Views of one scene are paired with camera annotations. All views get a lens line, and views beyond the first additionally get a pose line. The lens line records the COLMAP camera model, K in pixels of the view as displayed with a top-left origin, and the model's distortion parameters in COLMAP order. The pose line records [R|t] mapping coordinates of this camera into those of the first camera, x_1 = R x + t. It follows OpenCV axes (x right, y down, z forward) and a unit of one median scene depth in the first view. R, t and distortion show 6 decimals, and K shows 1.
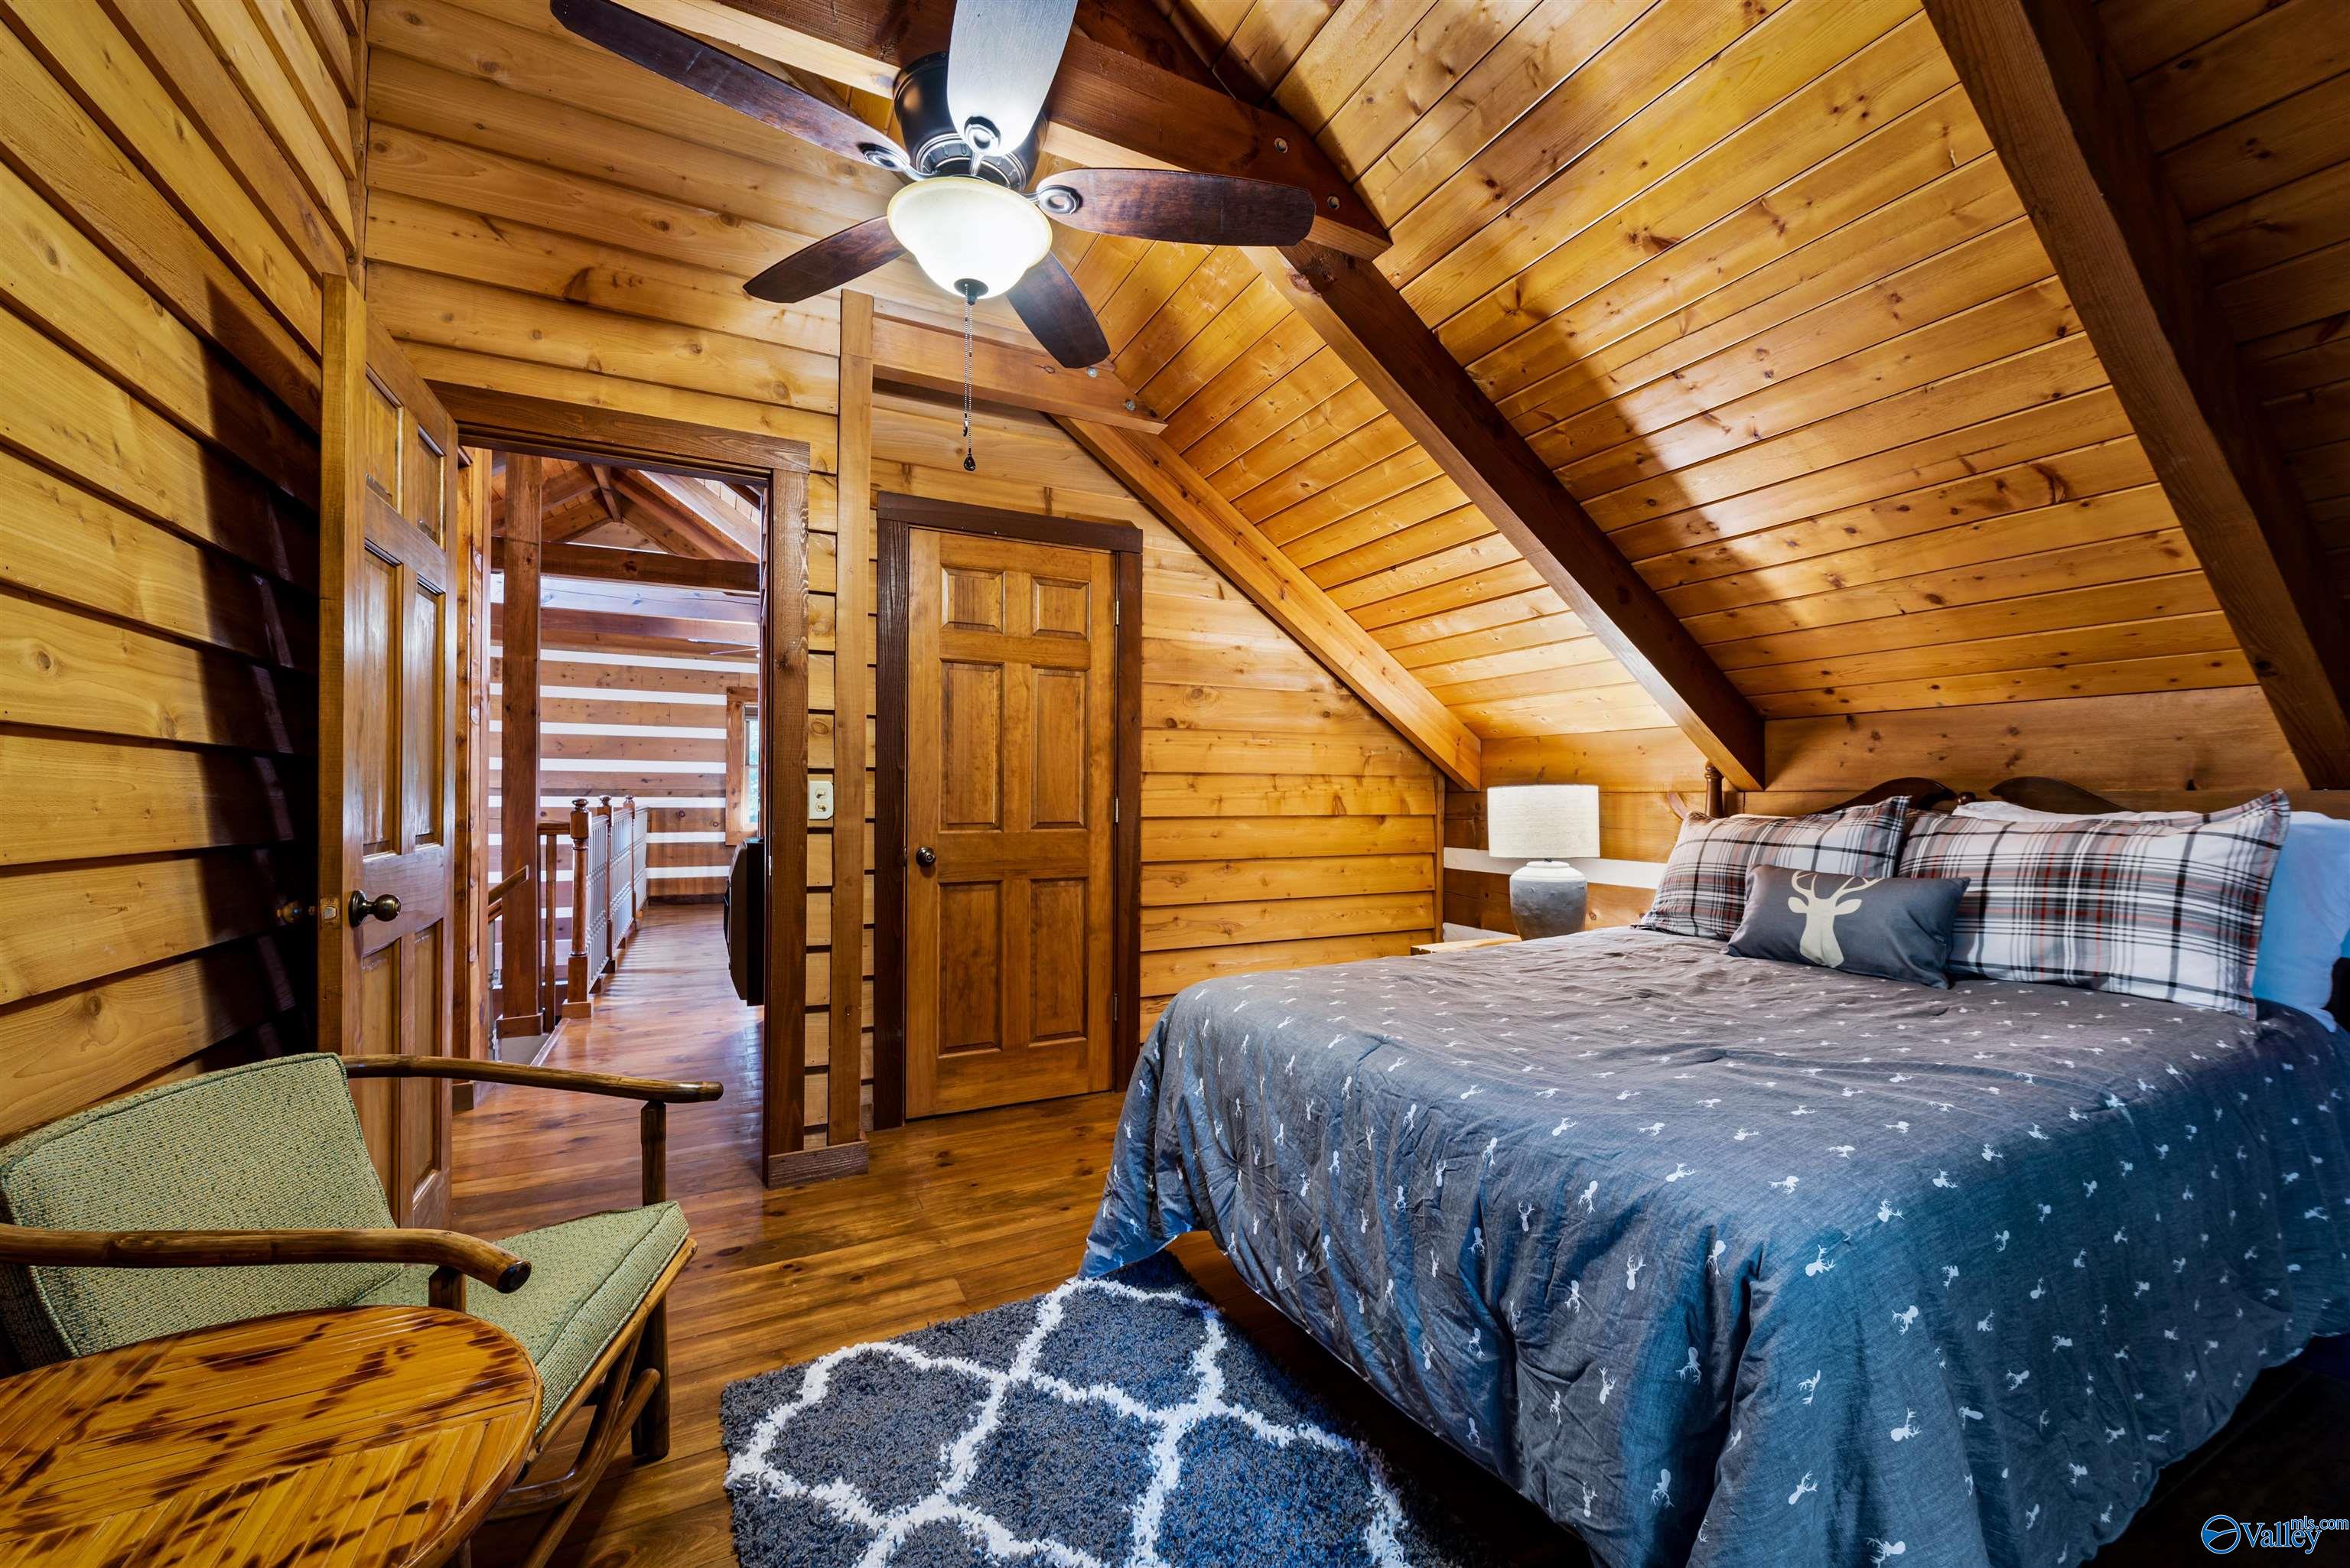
lens RADIAL K [[917.8, 0, 1192.2], [0, 917.8, 786.3], [0, 0, 1]] dist [0.006075, -0.002783]
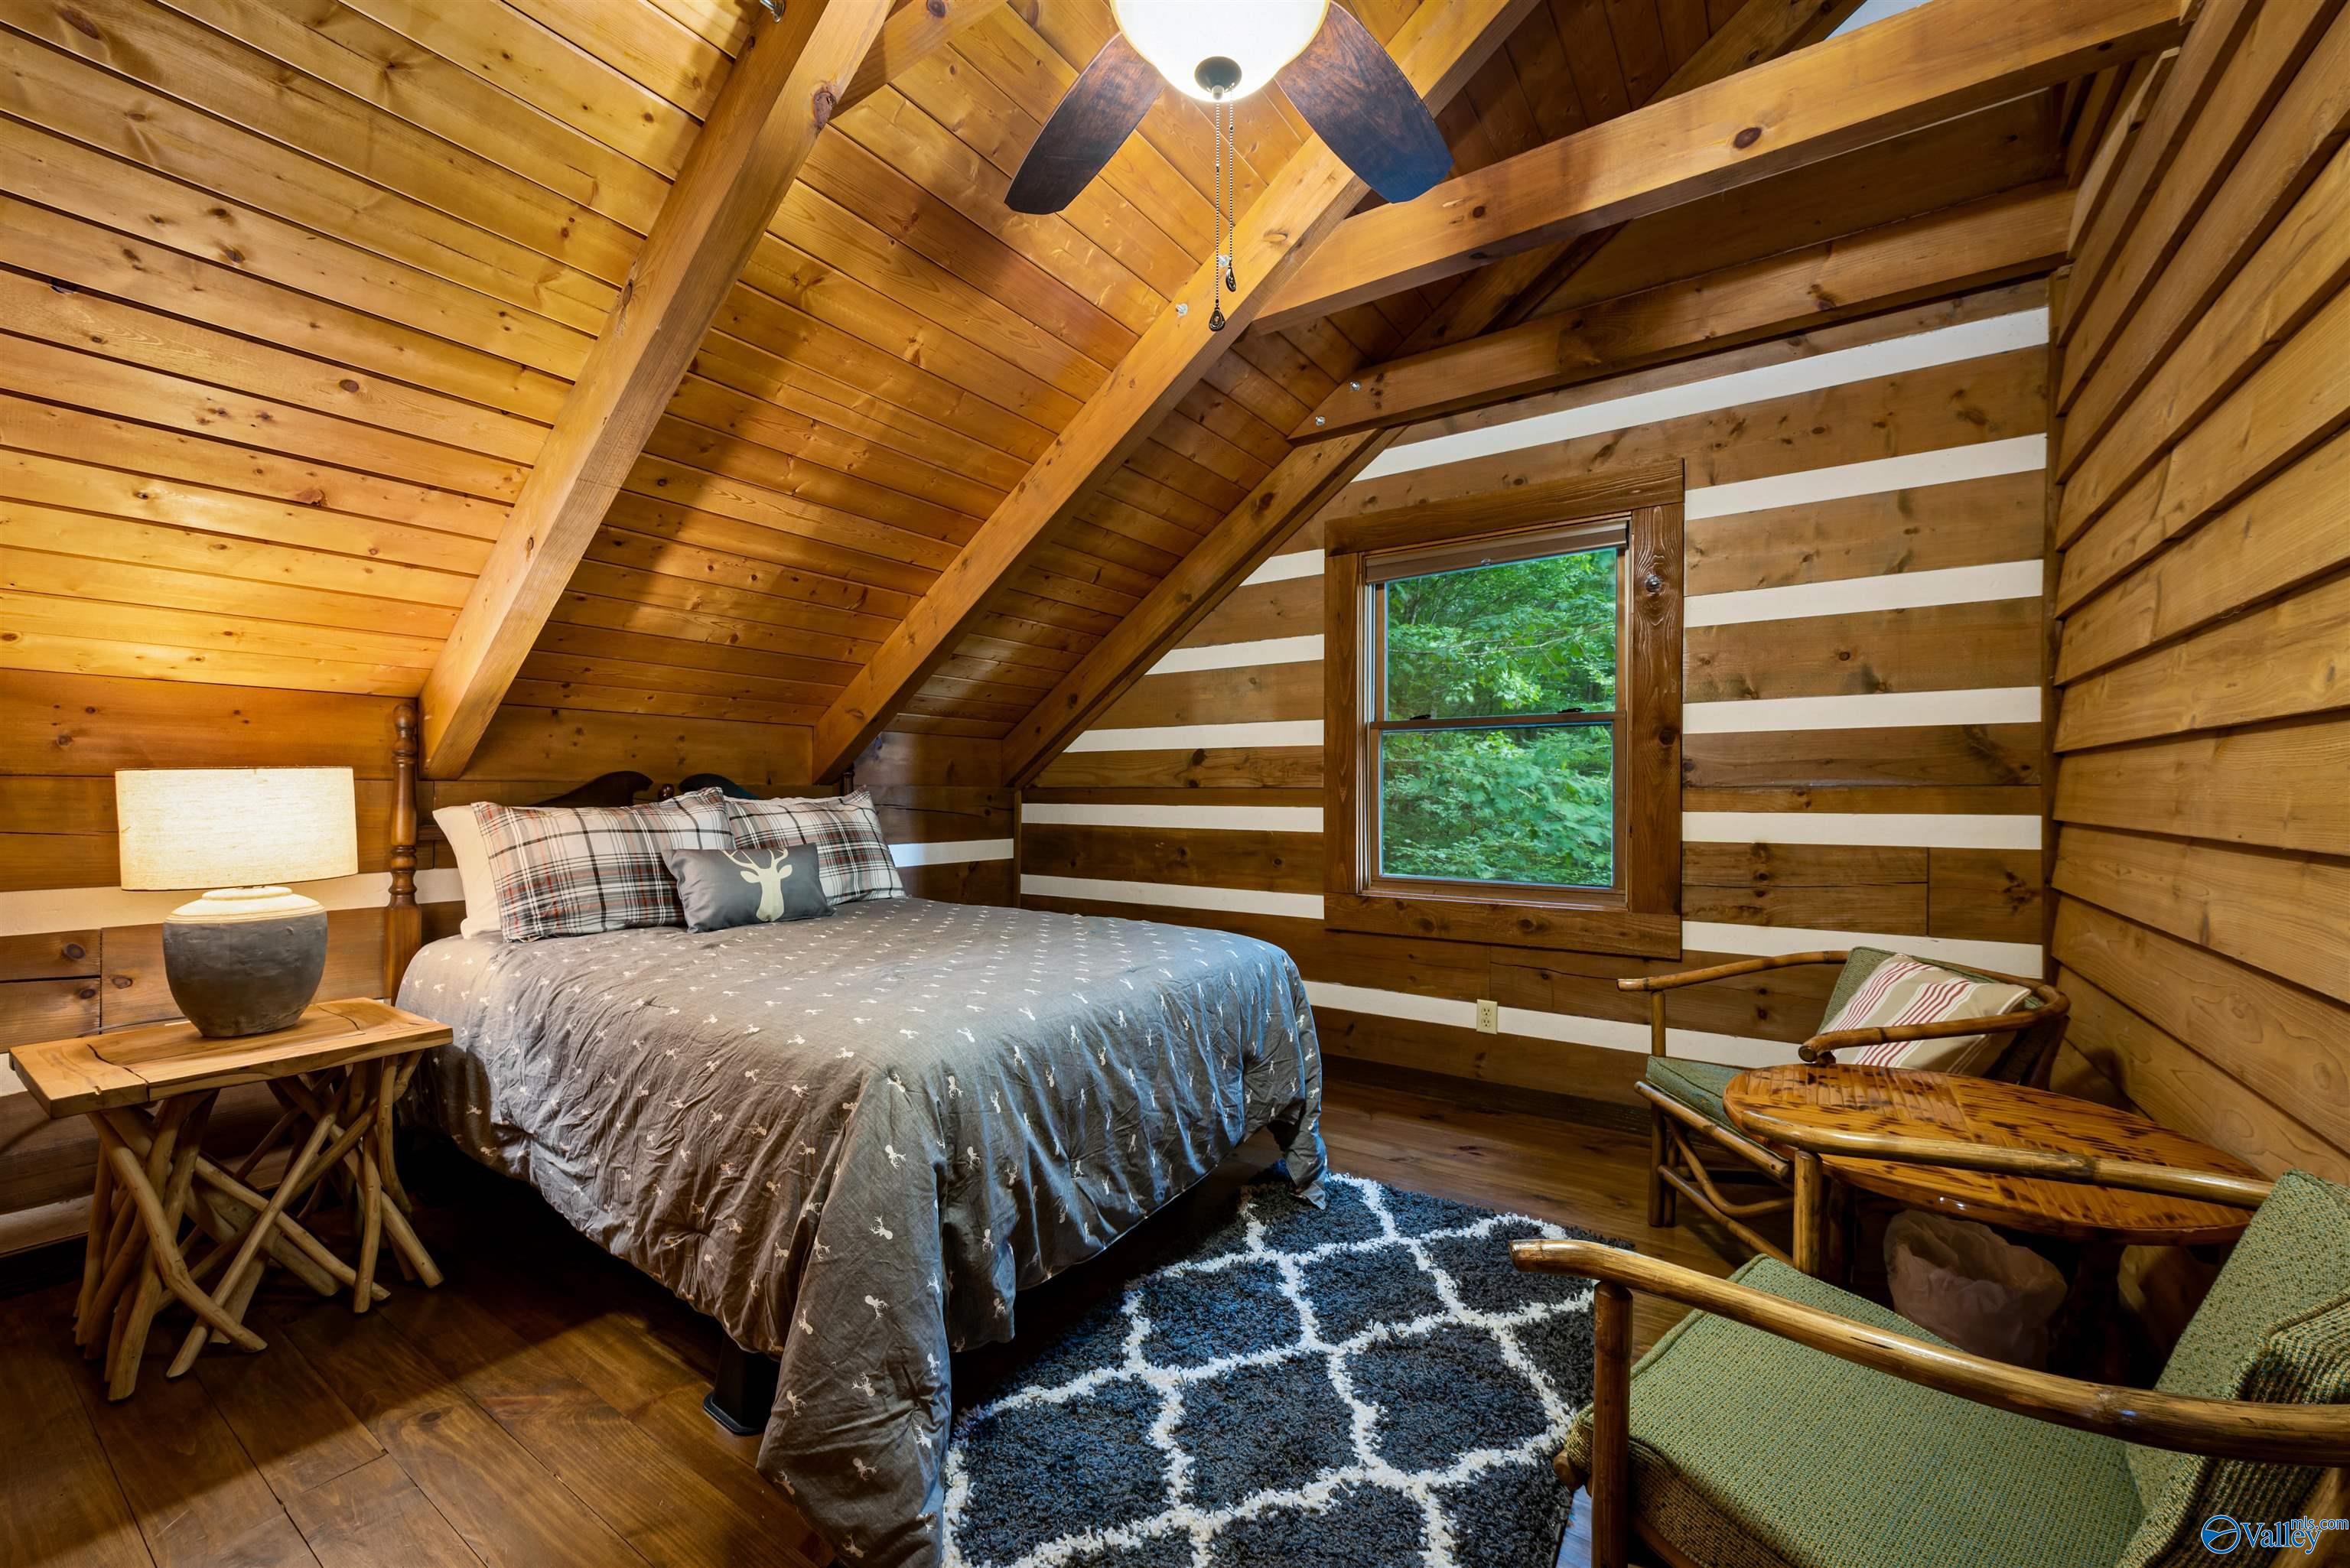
lens RADIAL K [[917.8, 0, 1192.1], [0, 917.8, 802.2], [0, 0, 1]] dist [0.006075, -0.002783]
pose [[-0.483211, -0.009848, 0.875448, -0.901080], [-0.014657, 0.999888, 0.003157, 0.024373], [-0.875381, -0.011305, -0.483301, 1.418086]]
